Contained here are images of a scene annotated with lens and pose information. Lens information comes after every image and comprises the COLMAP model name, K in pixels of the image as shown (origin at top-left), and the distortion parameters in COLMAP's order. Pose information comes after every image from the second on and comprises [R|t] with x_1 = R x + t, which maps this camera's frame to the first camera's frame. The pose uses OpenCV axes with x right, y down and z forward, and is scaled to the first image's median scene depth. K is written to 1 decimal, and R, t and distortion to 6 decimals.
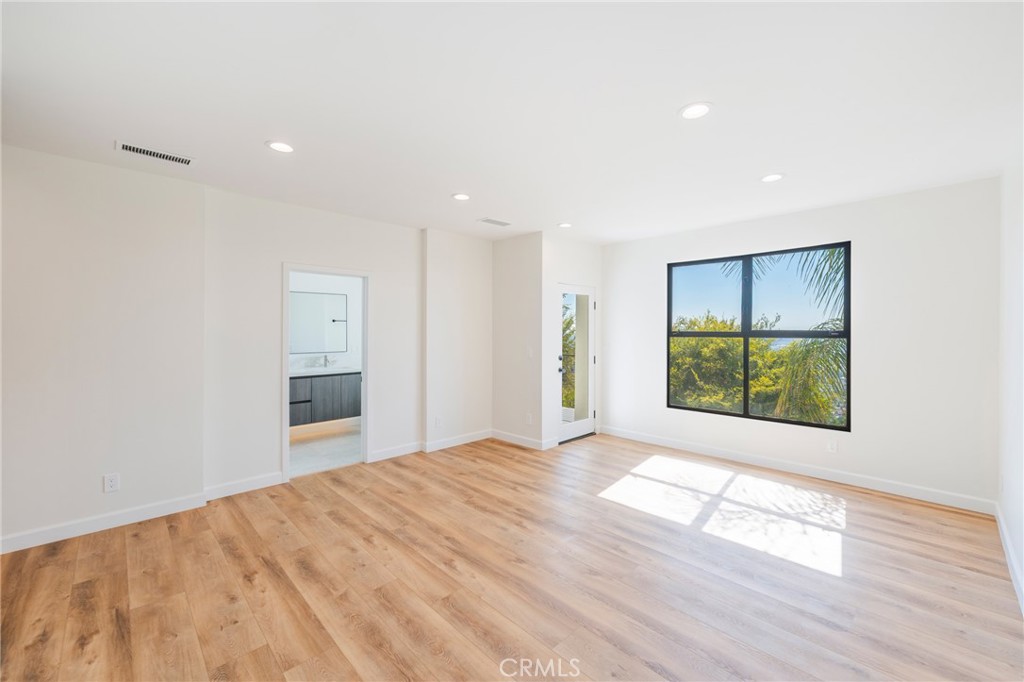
lens RADIAL K [[420.5, 0, 511.2], [0, 420.5, 337.9], [0, 0, 1]] dist [-0.003336, -0.000560]
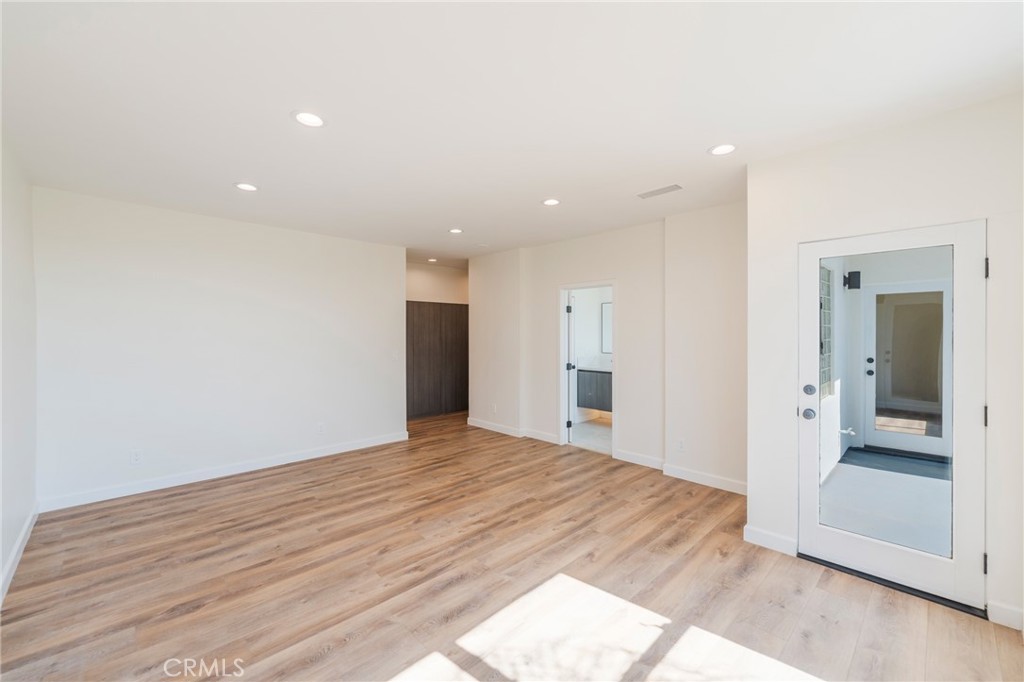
lens RADIAL K [[420.5, 0, 513.7], [0, 420.5, 337.9], [0, 0, 1]] dist [-0.003336, -0.000560]
pose [[-0.010461, 0.013055, -0.999860, 0.910328], [-0.021412, 0.999683, 0.013276, -0.019595], [0.999716, 0.021548, -0.010178, 0.942766]]
